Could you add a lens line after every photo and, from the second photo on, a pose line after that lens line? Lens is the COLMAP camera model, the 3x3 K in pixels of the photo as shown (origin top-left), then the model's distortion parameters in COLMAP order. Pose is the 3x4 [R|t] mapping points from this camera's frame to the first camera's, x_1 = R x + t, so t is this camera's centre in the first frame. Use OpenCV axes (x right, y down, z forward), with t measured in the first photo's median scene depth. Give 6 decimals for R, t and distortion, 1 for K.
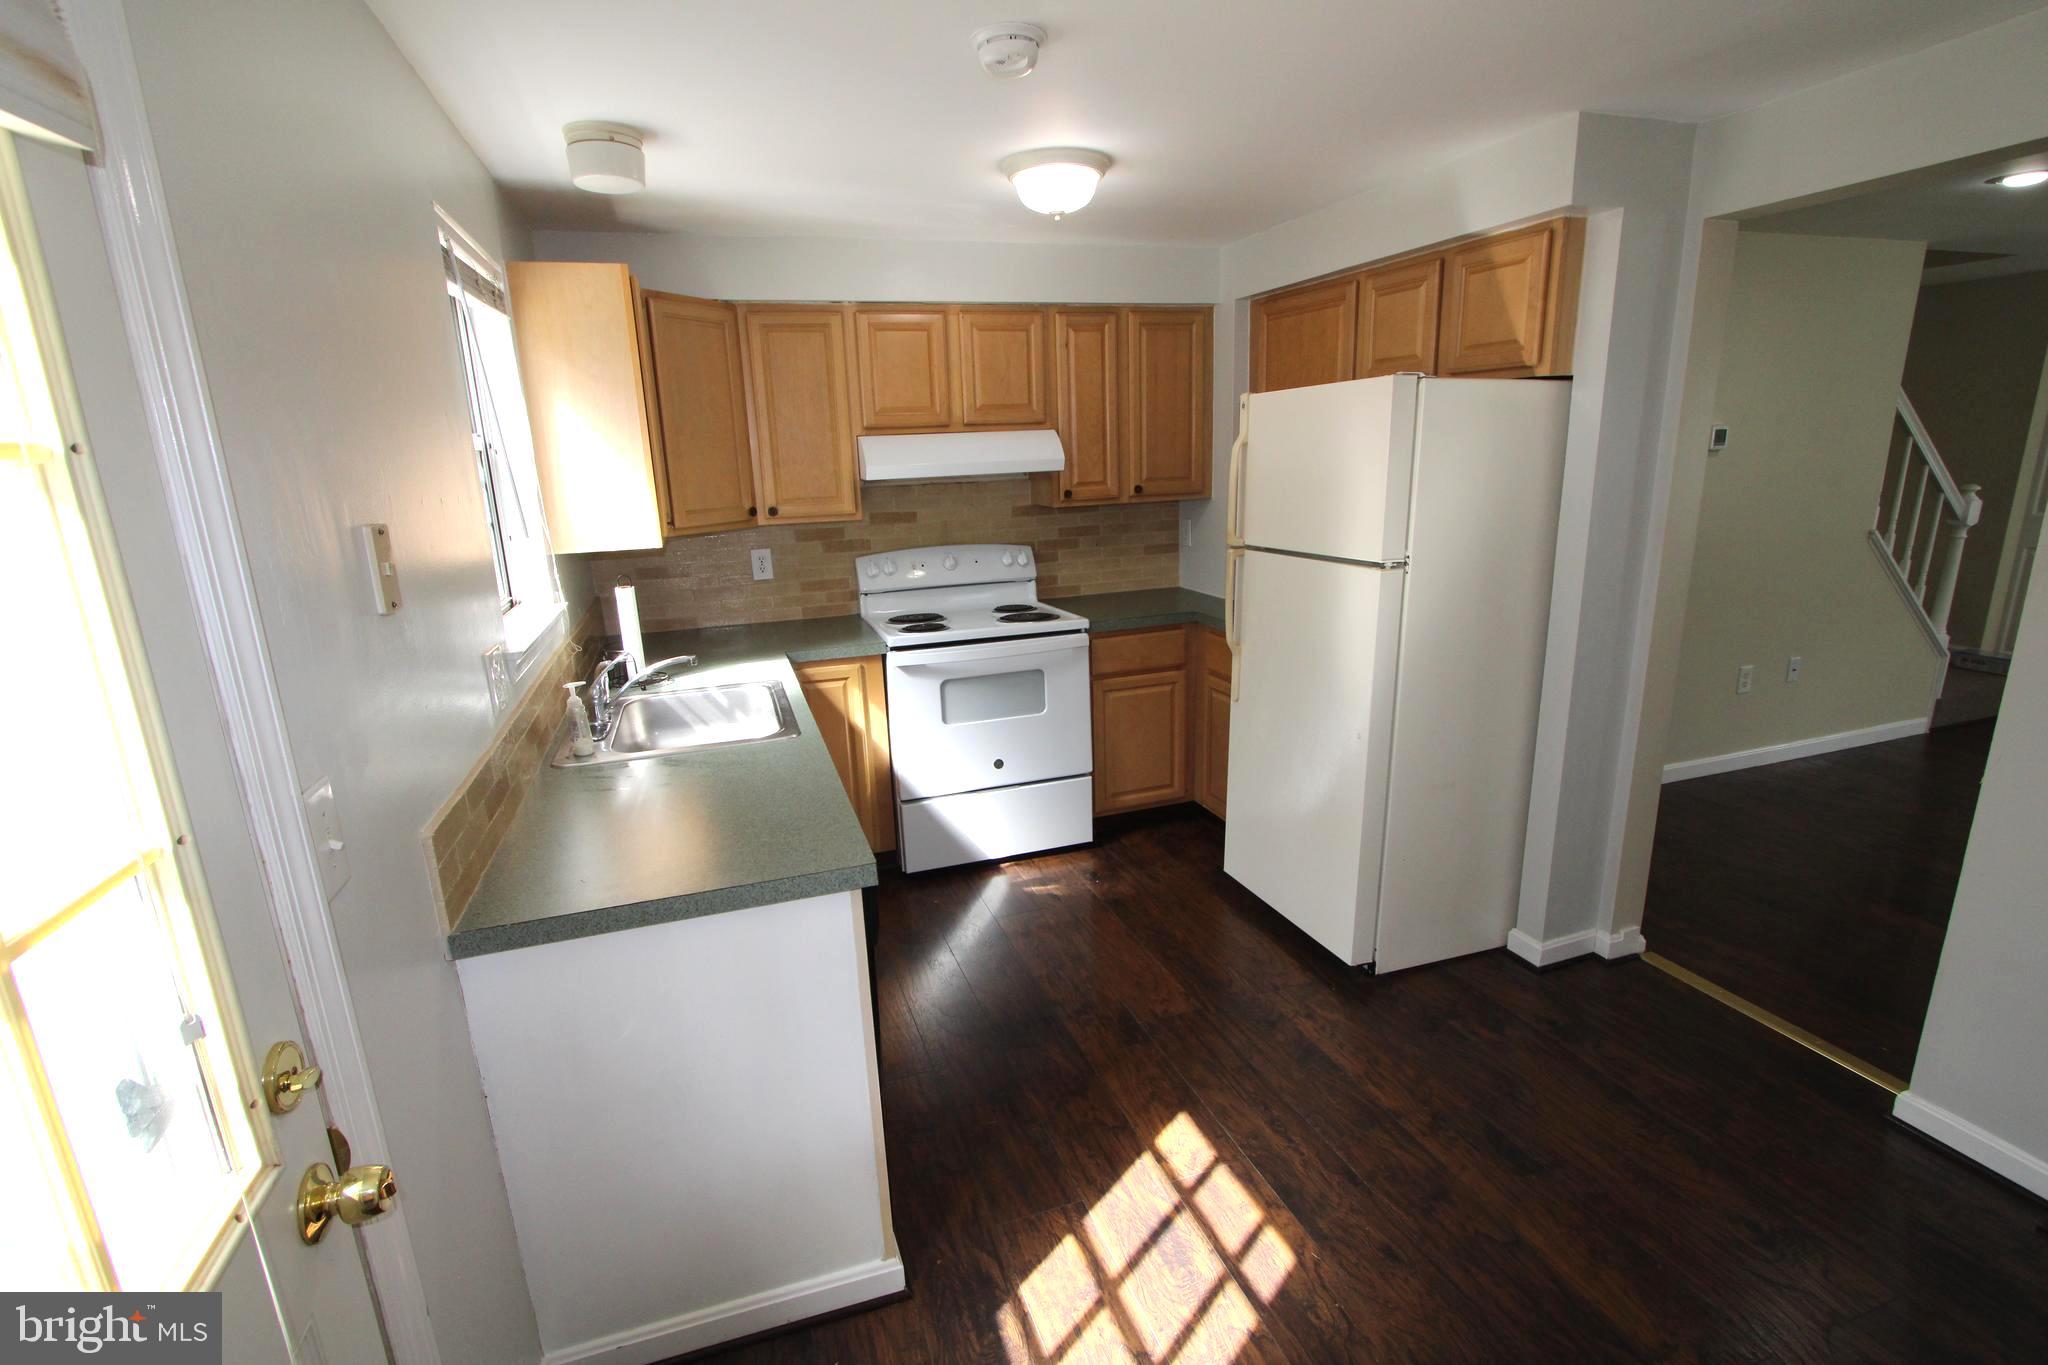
lens RADIAL K [[941.4, 0, 1024.0], [0, 941.4, 682.5], [0, 0, 1]] dist [-0.016236, 0.000520]
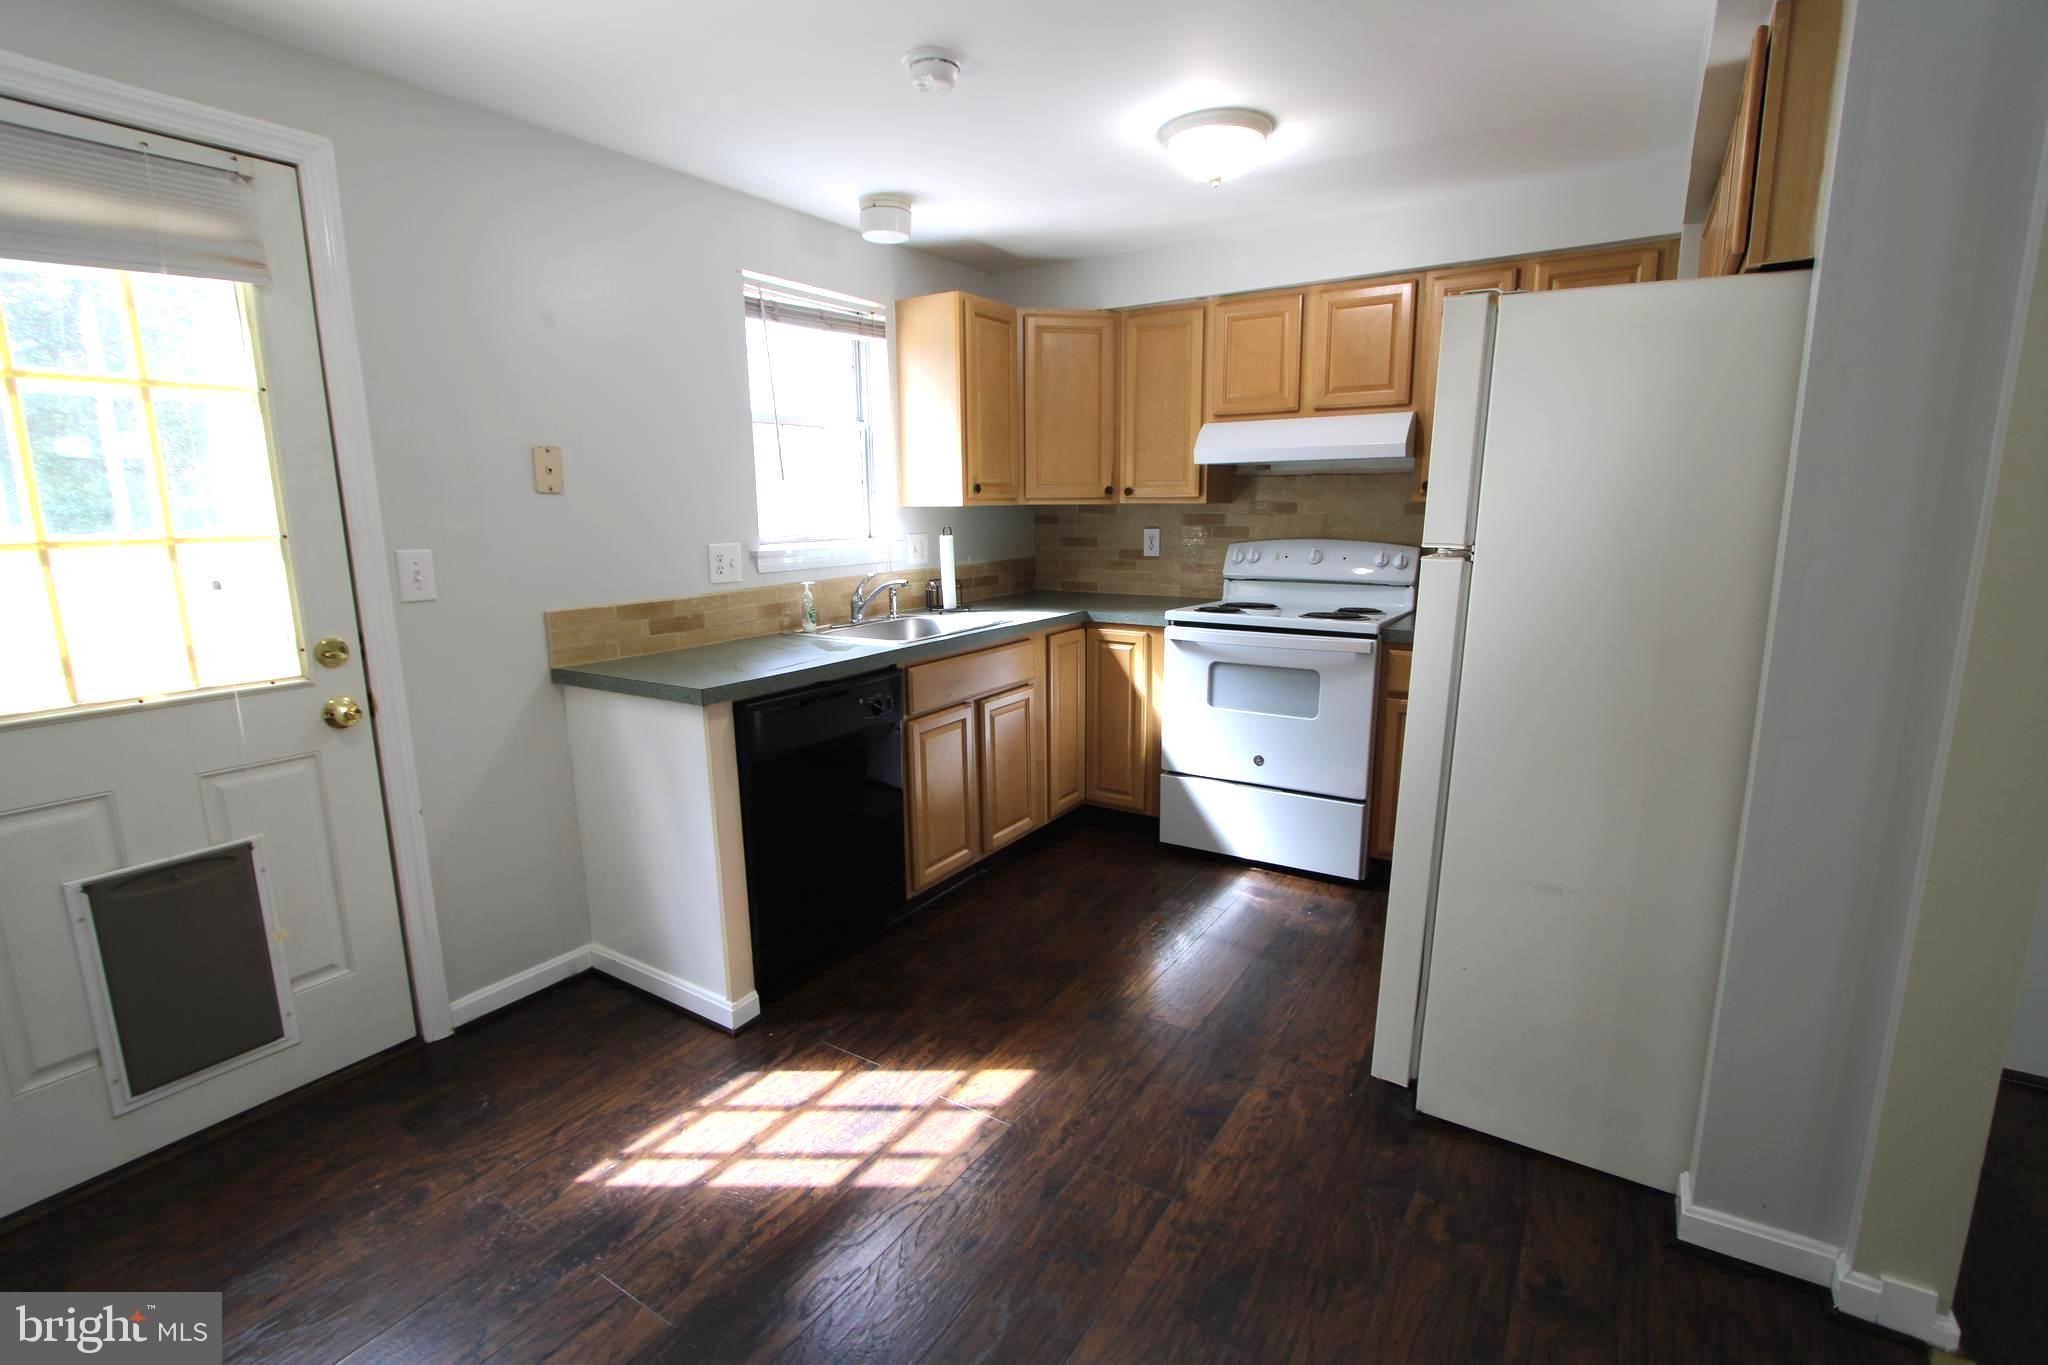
lens RADIAL K [[955.1, 0, 1024.0], [0, 955.1, 682.5], [0, 0, 1]] dist [-0.021358, -0.000487]
pose [[0.616701, 0.173785, -0.767775, 0.580785], [-0.201329, 0.977709, 0.059590, -0.000845], [0.761017, 0.117826, 0.637943, 0.204053]]
